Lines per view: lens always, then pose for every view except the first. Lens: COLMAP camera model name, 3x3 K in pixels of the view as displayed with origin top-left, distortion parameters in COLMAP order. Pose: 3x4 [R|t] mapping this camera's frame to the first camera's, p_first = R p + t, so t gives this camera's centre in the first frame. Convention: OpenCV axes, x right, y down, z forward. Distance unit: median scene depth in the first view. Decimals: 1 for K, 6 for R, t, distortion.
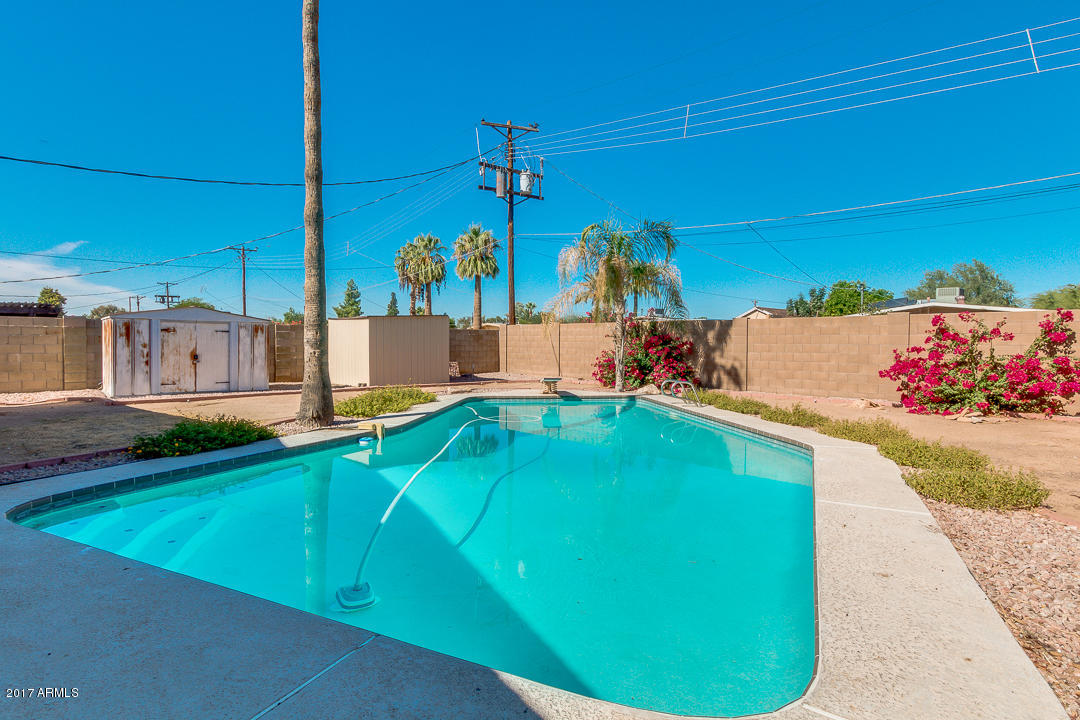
lens RADIAL K [[552.9, 0, 560.5], [0, 552.9, 358.6], [0, 0, 1]] dist [-0.002598, 0.000039]
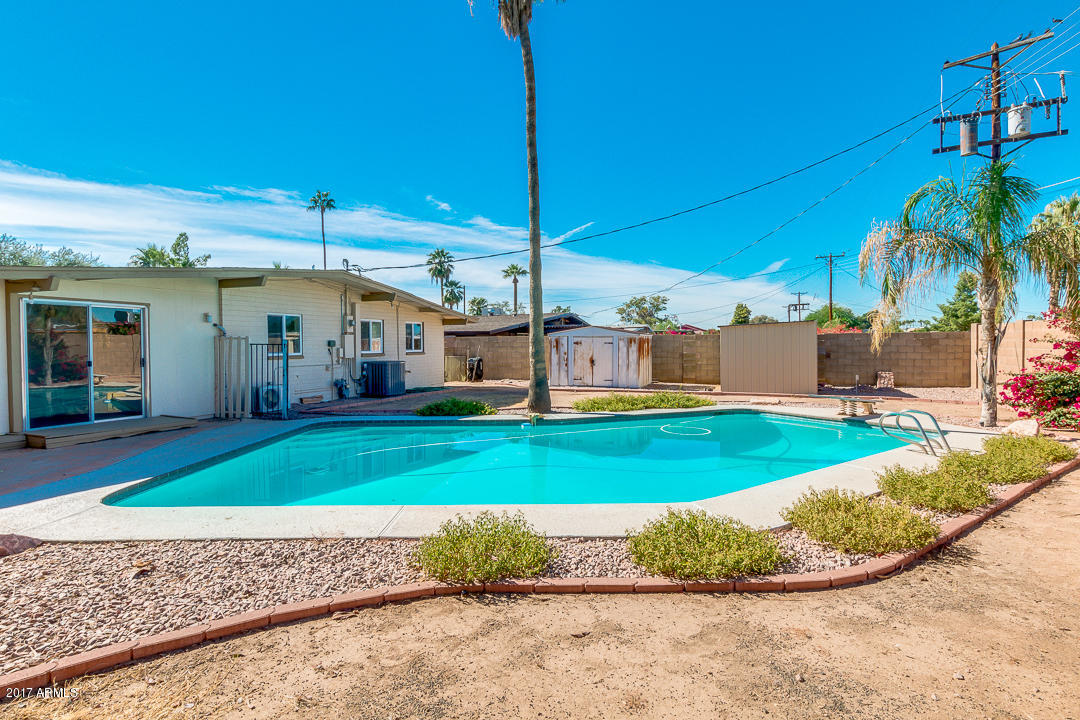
lens RADIAL K [[545.9, 0, 528.3], [0, 545.9, 348.2], [0, 0, 1]] dist [-0.000754, -0.001216]
pose [[0.404488, -0.001079, -0.914543, 0.526316], [-0.017209, 0.999813, -0.008791, -0.020506], [0.914381, 0.019294, 0.404394, 0.257473]]
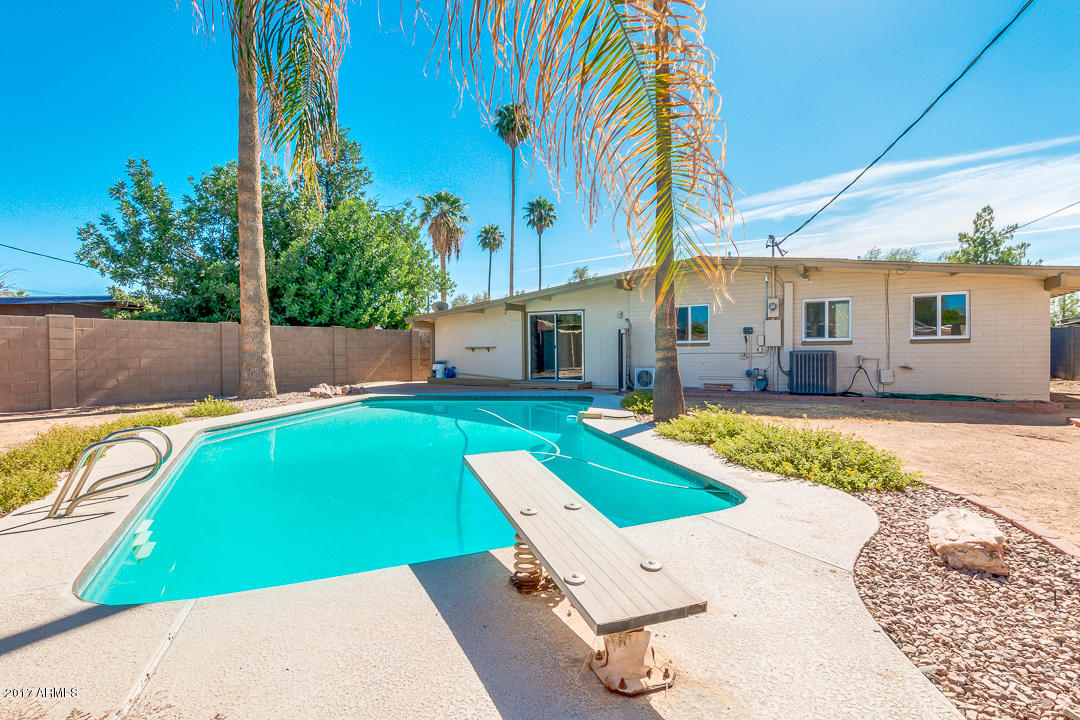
lens RADIAL K [[545.5, 0, 541.7], [0, 545.5, 357.3], [0, 0, 1]] dist [0.000879, 0.000264]
pose [[-0.956636, 0.009958, -0.291115, 0.041659], [-0.001760, 0.999200, 0.039964, -0.022700], [0.291280, 0.038743, -0.955853, 1.197334]]
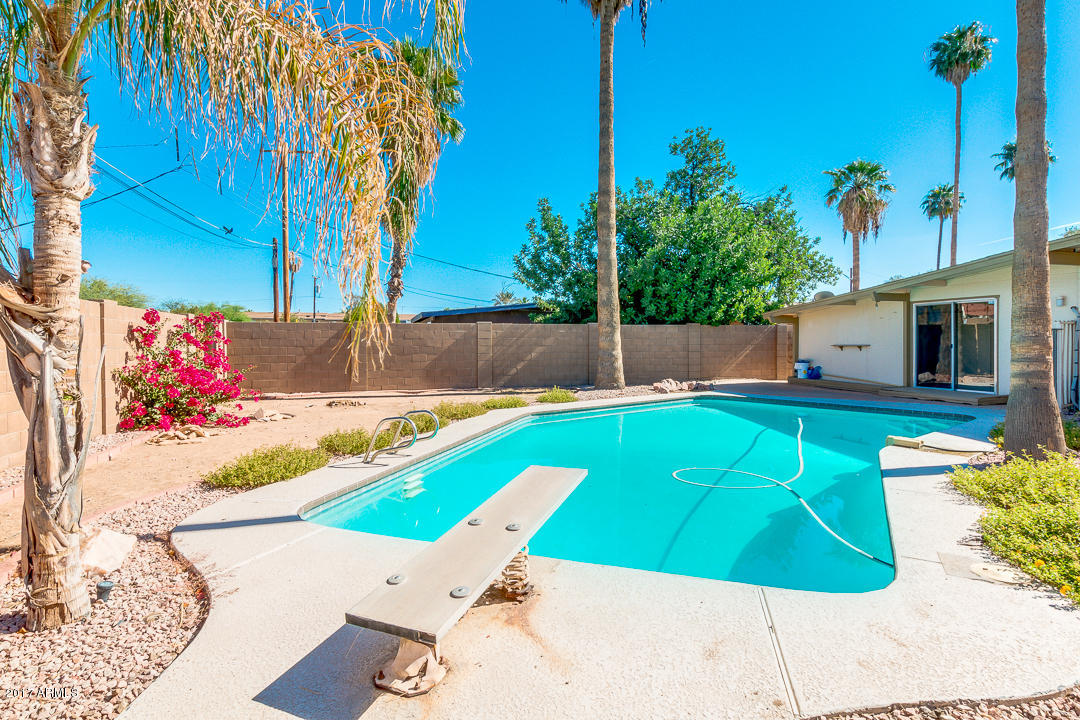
lens RADIAL K [[545.9, 0, 528.3], [0, 545.9, 348.2], [0, 0, 1]] dist [-0.000754, -0.001216]
pose [[-0.890854, -0.004429, 0.454268, -0.120939], [0.013446, 0.999257, 0.036111, -0.037162], [-0.454091, 0.038277, -0.890133, 1.196383]]
